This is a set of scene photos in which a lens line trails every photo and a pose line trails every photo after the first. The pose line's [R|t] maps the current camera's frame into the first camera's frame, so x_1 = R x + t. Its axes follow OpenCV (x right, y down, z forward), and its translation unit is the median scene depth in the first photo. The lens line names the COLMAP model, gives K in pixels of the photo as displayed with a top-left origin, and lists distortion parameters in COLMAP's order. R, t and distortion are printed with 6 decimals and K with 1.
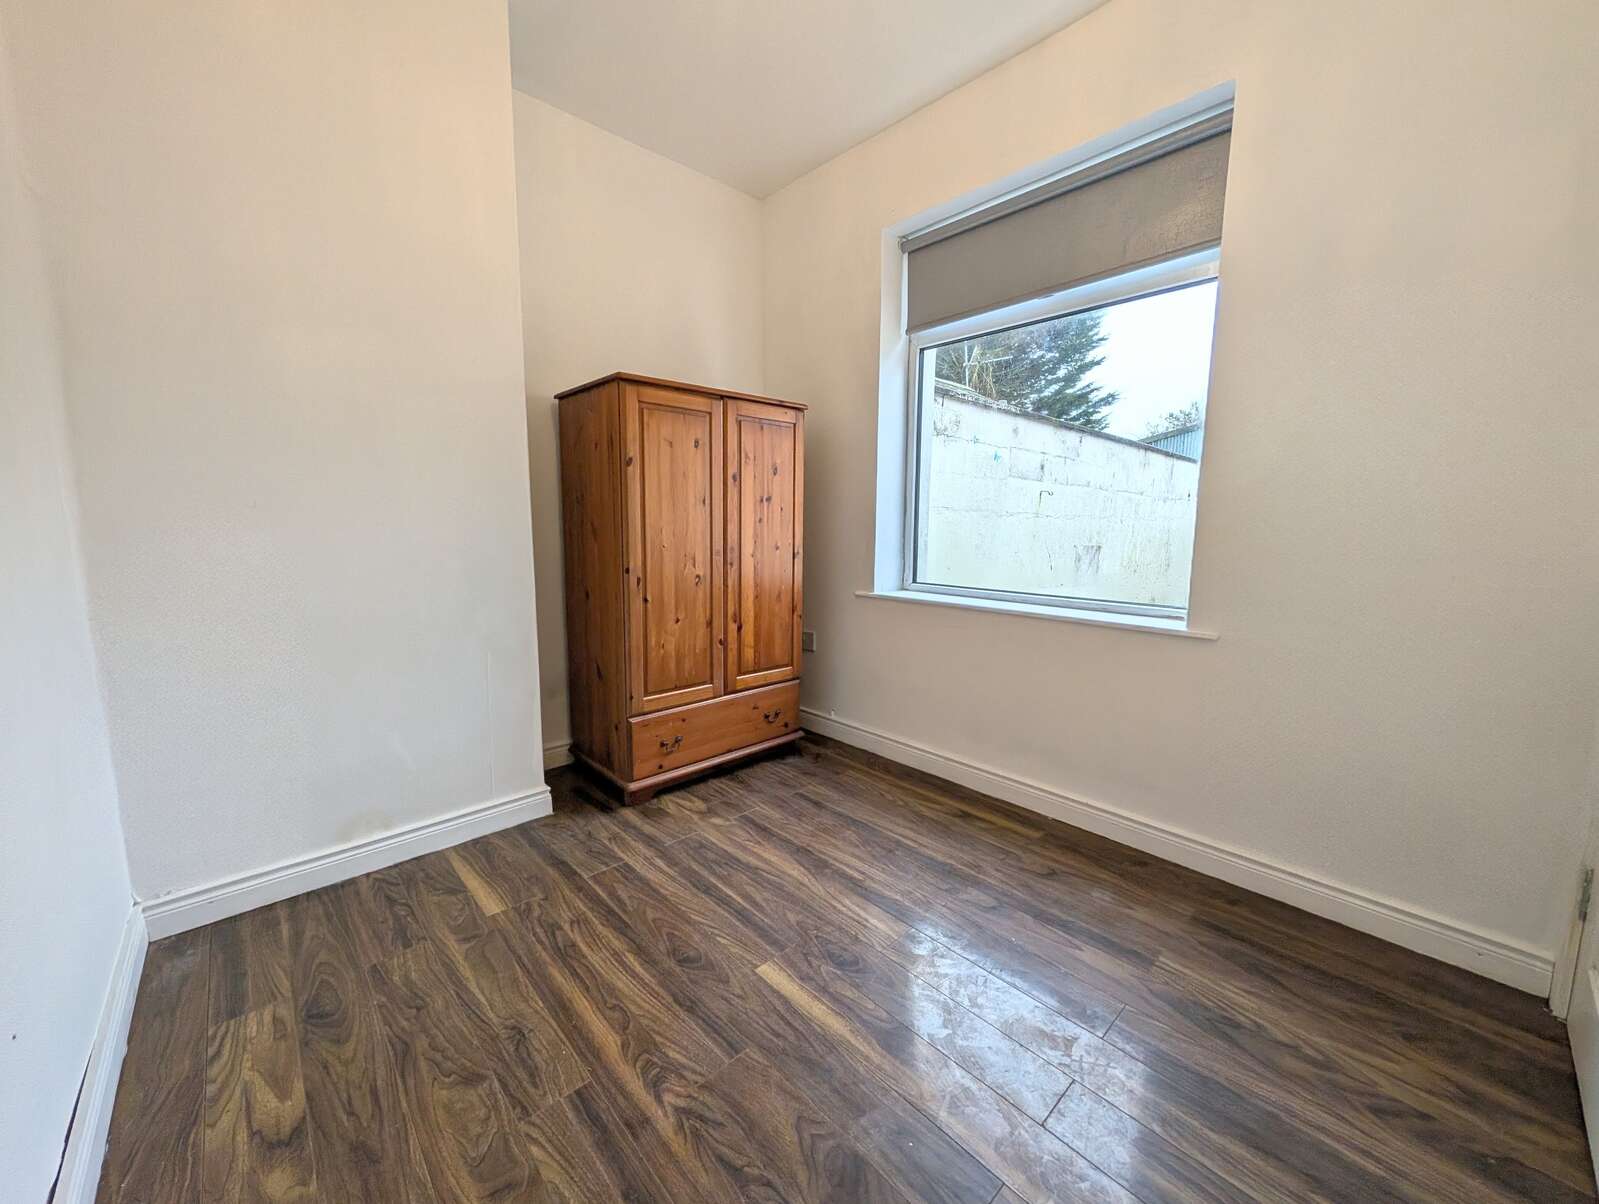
lens RADIAL K [[616.4, 0, 796.8], [0, 616.4, 601.5], [0, 0, 1]] dist [-0.000187, -0.000106]
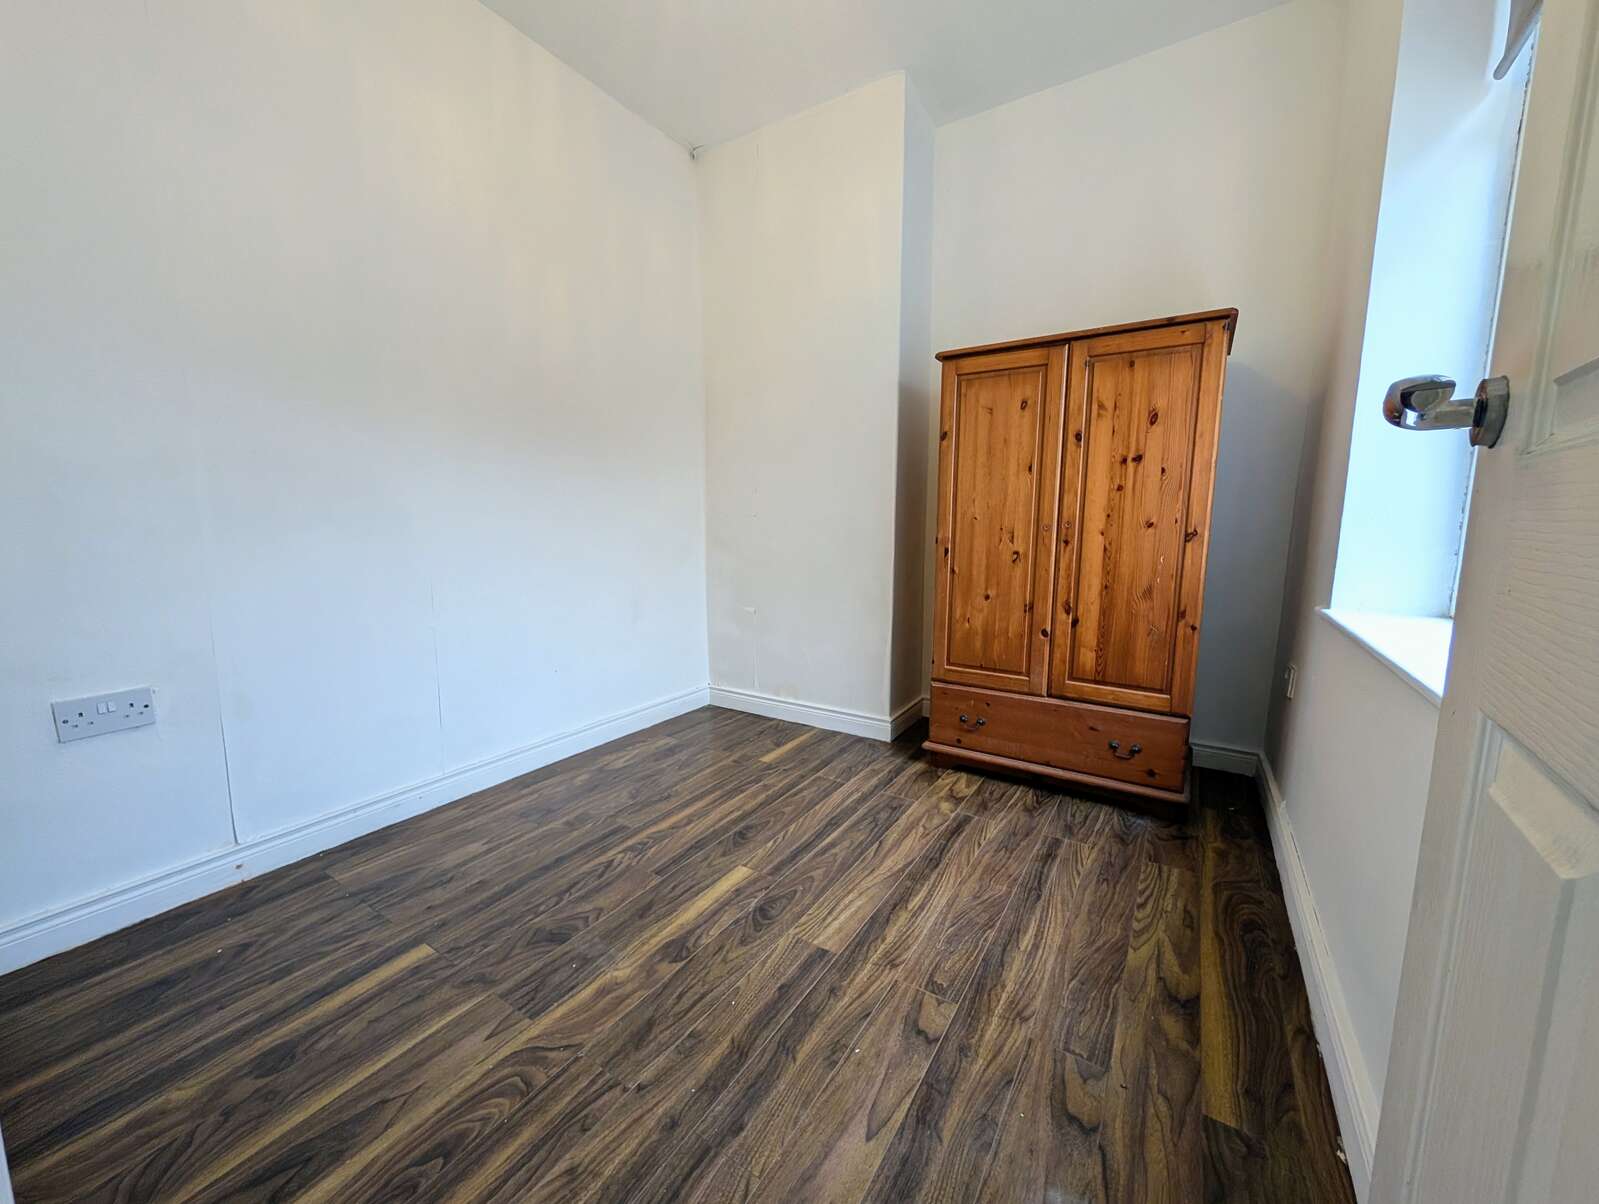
lens RADIAL K [[616.4, 0, 796.8], [0, 616.4, 601.5], [0, 0, 1]] dist [-0.000187, -0.000106]
pose [[0.248800, 0.126368, -0.960276, 0.660022], [-0.125787, 0.987271, 0.097330, -0.018642], [0.960352, 0.096574, 0.261528, 0.480166]]
